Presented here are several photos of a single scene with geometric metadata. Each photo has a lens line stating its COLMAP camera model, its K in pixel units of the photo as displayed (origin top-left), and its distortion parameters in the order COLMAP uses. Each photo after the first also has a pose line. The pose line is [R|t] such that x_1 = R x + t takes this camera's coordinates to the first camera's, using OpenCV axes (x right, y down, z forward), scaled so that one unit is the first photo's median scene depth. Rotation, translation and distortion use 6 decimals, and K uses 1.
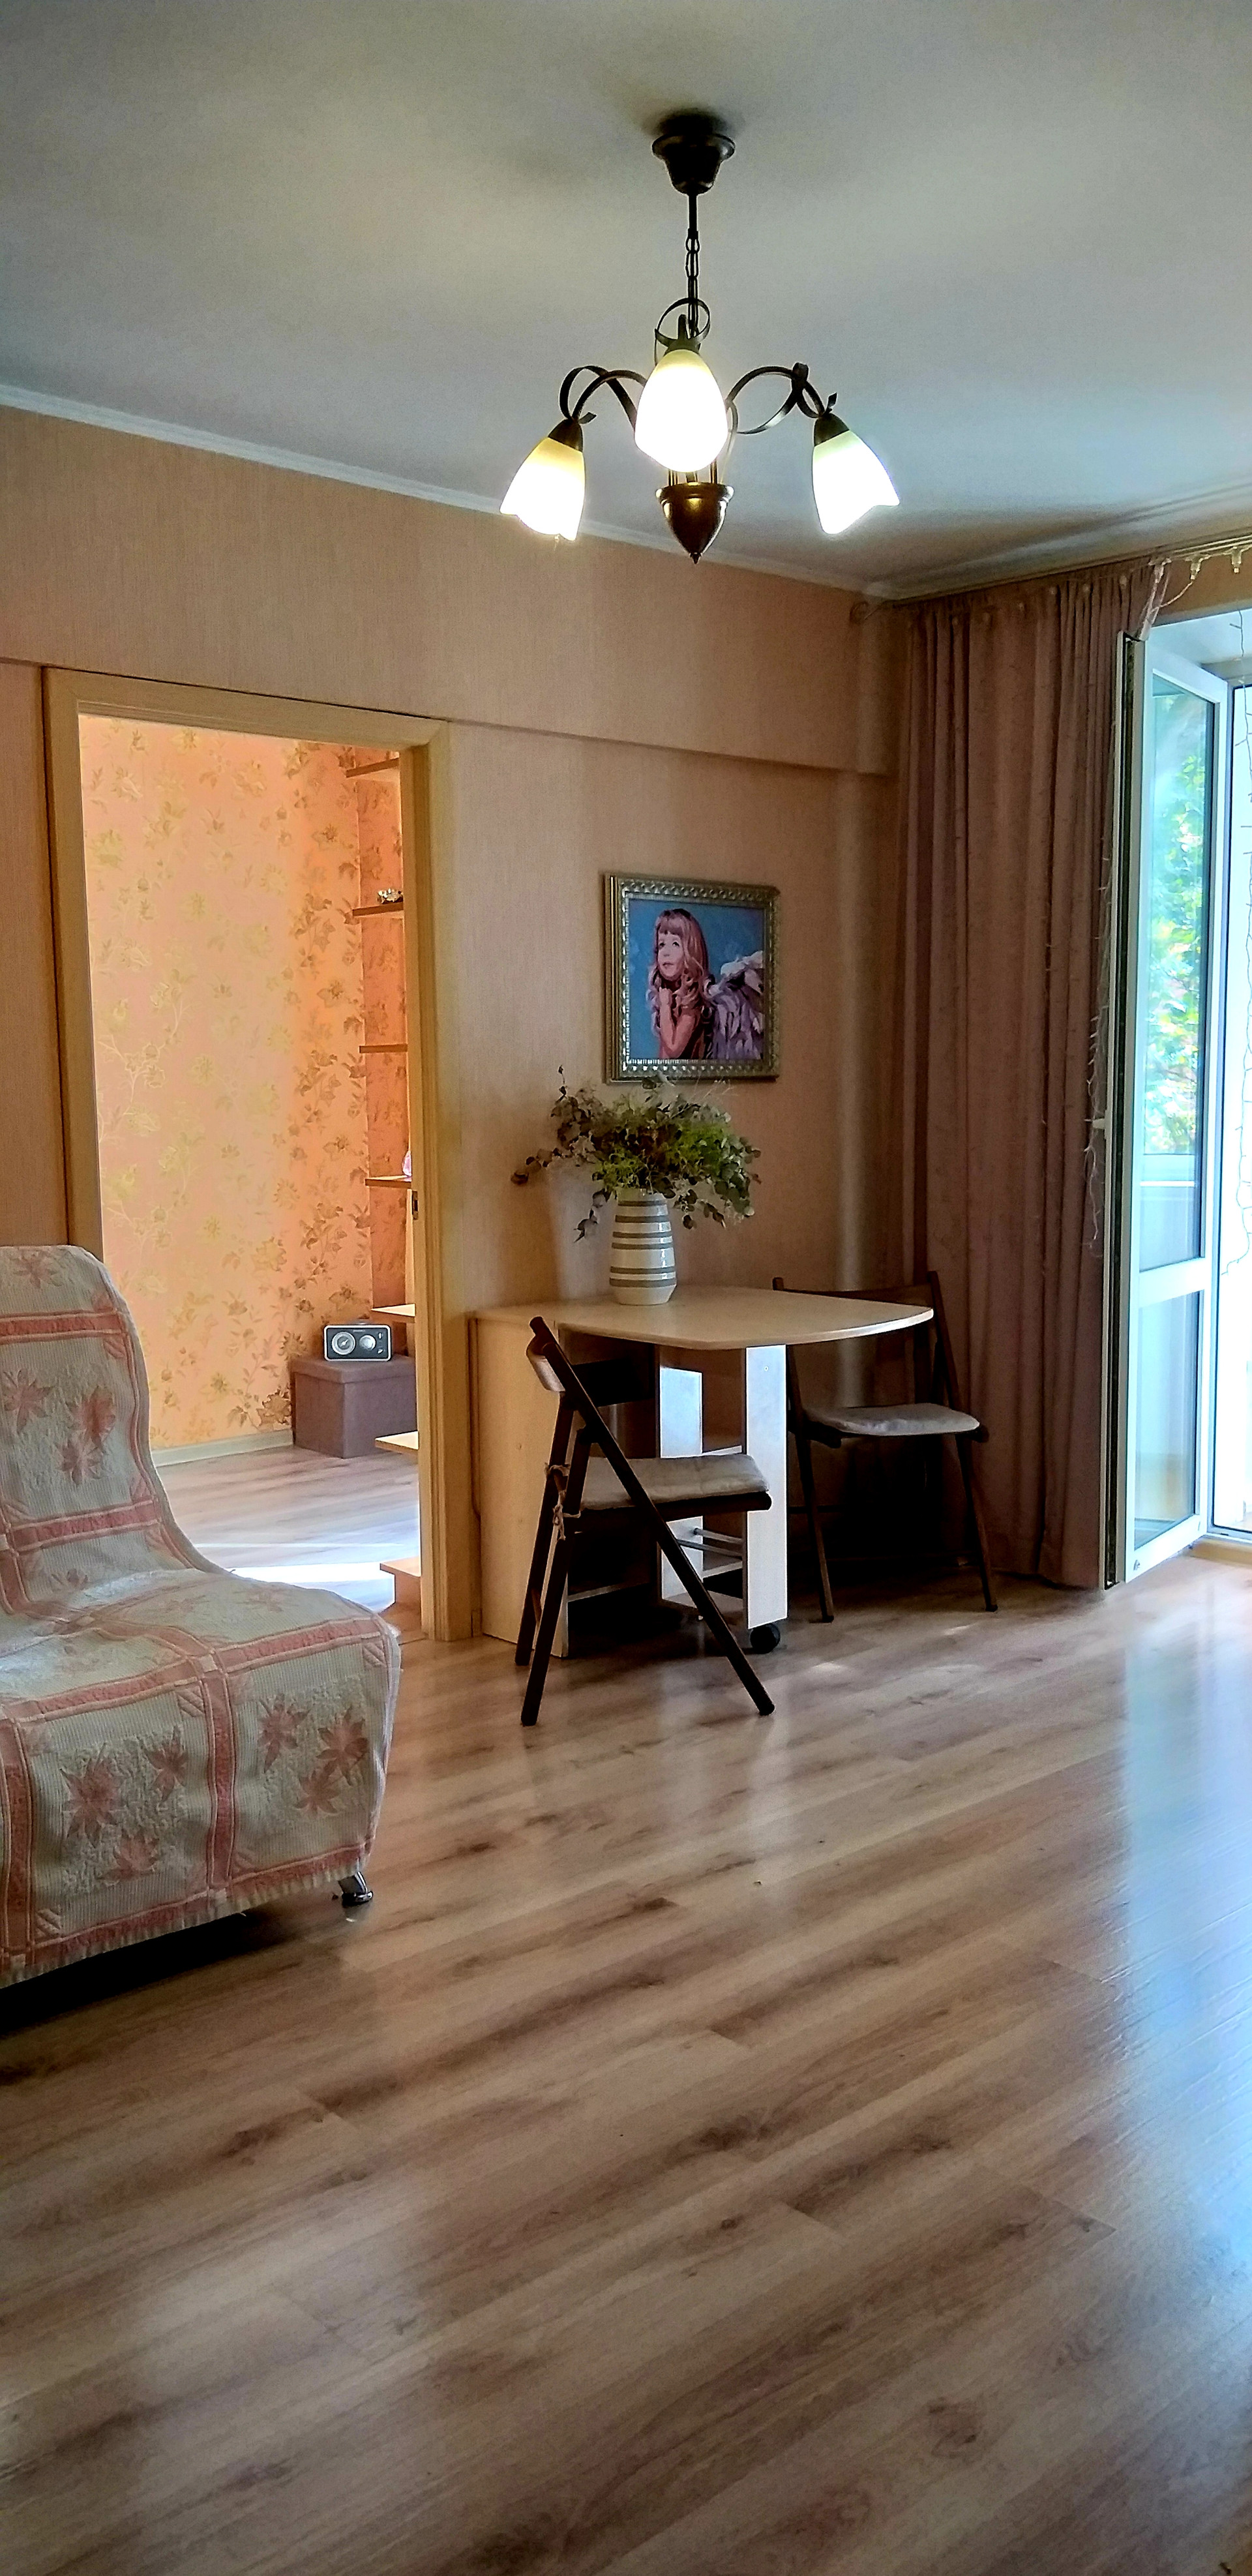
lens RADIAL K [[2042.5, 0, 626.0], [0, 2042.5, 1288.0], [0, 0, 1]] dist [0.100072, -0.163424]
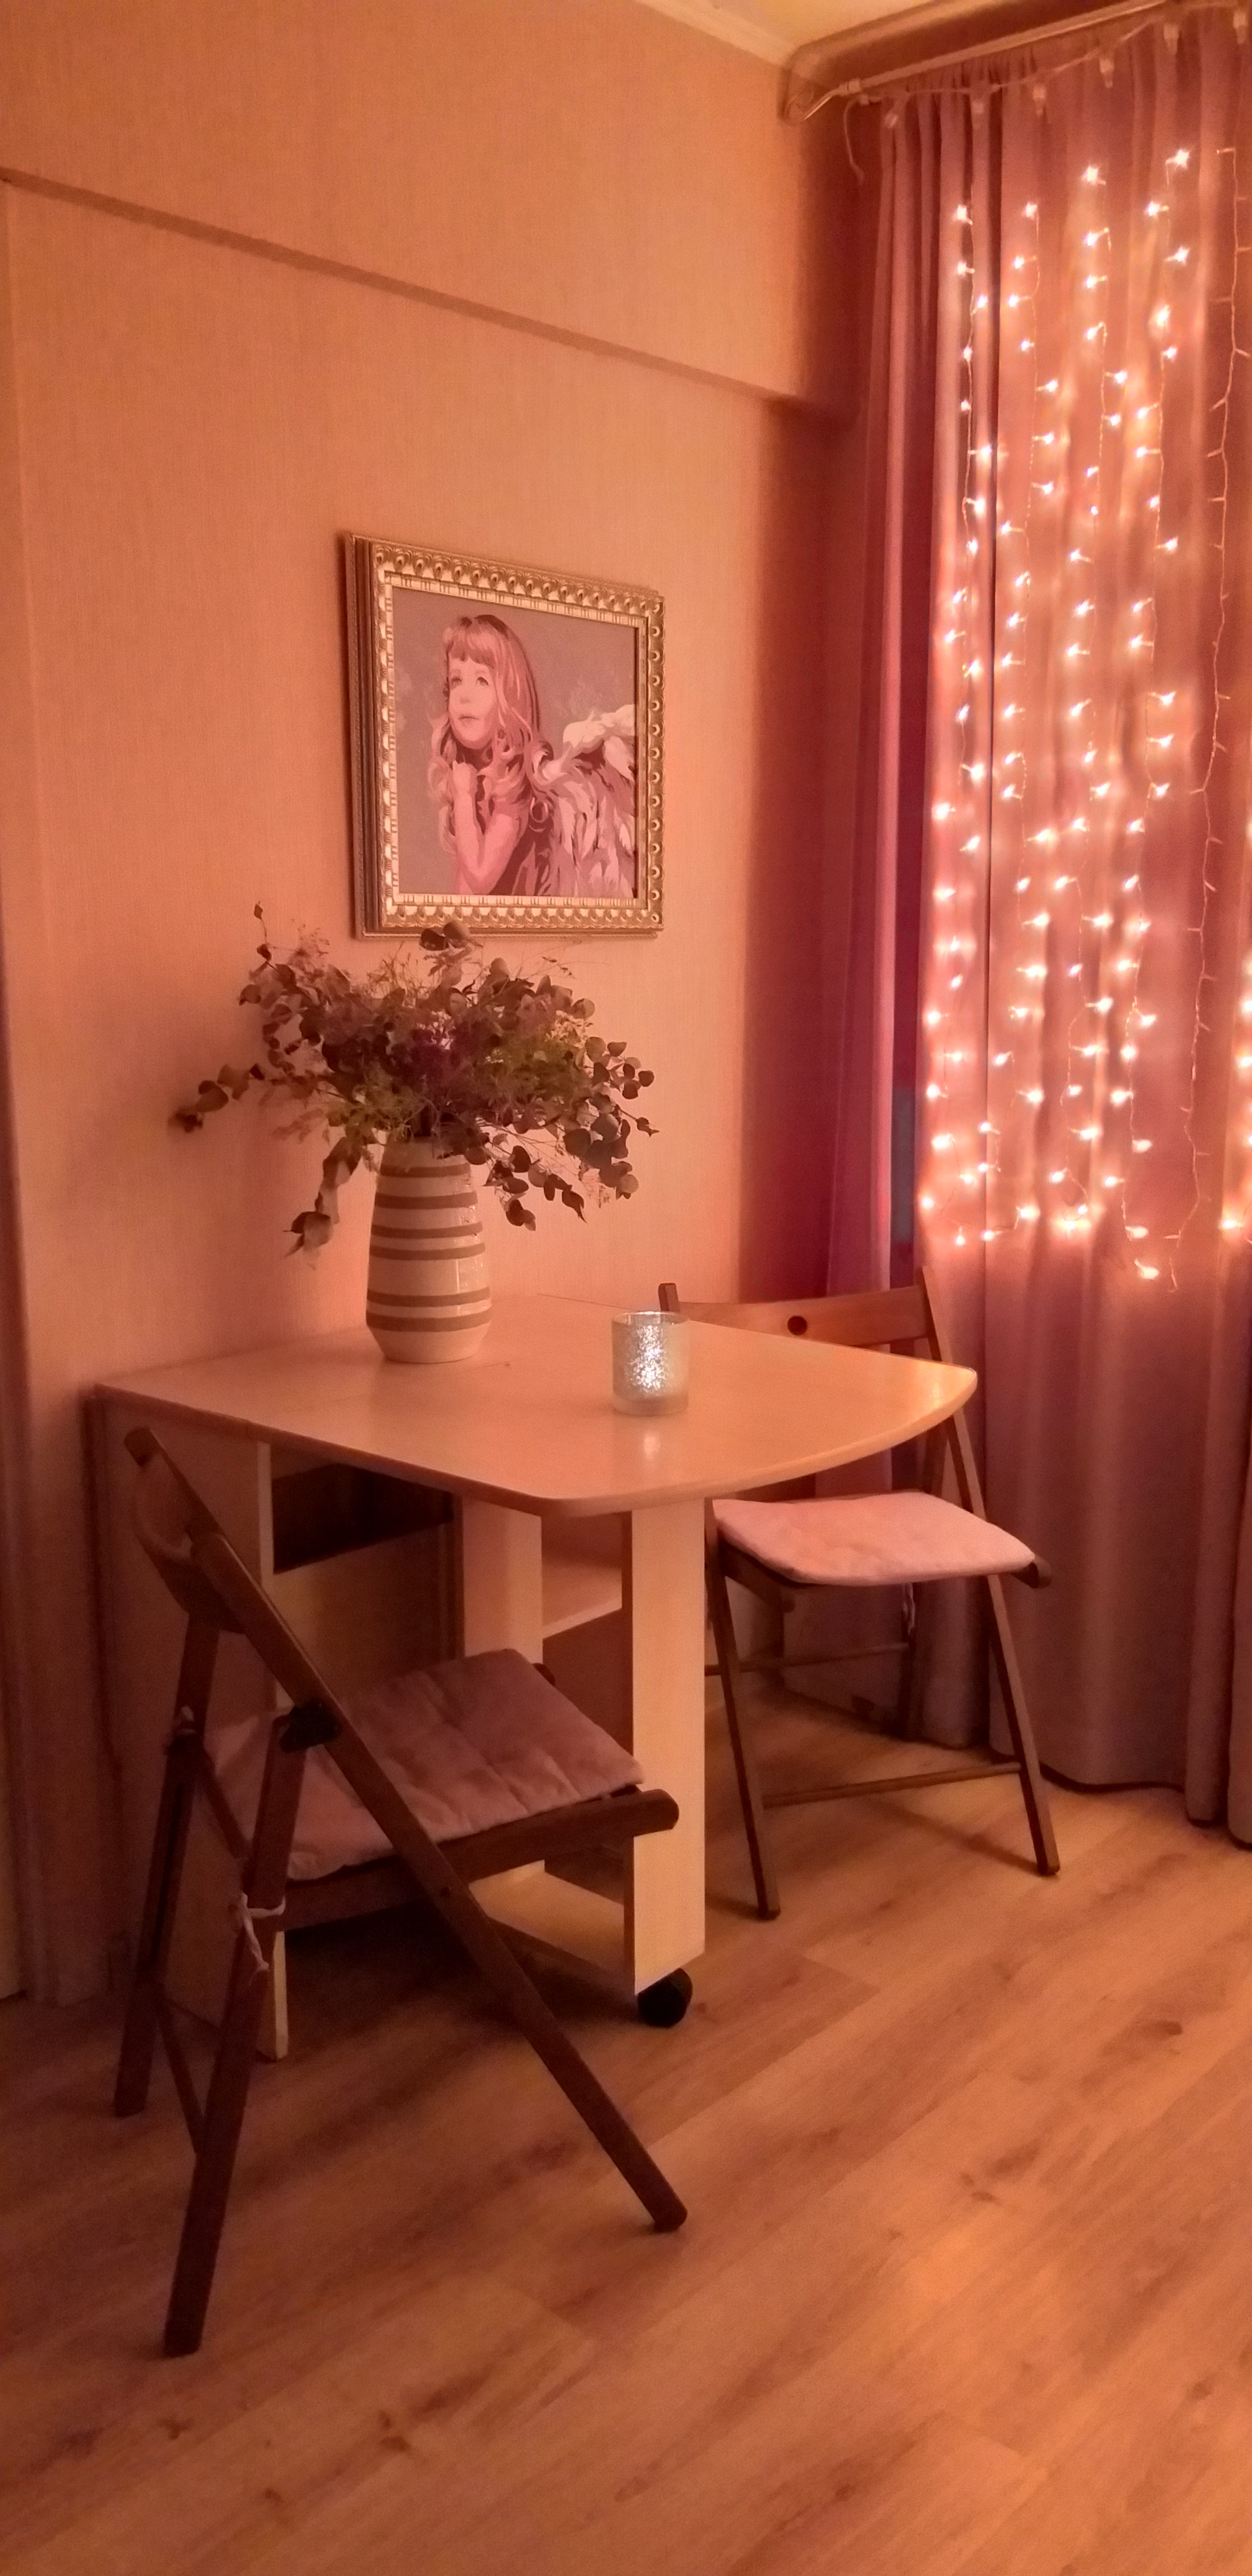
lens RADIAL K [[2039.9, 0, 656.3], [0, 2039.9, 1298.8], [0, 0, 1]] dist [0.196666, -0.456649]
pose [[0.994391, -0.013844, 0.104857, 0.010794], [0.005945, 0.997145, 0.075277, -0.046008], [-0.105599, -0.074232, 0.991634, 0.449645]]
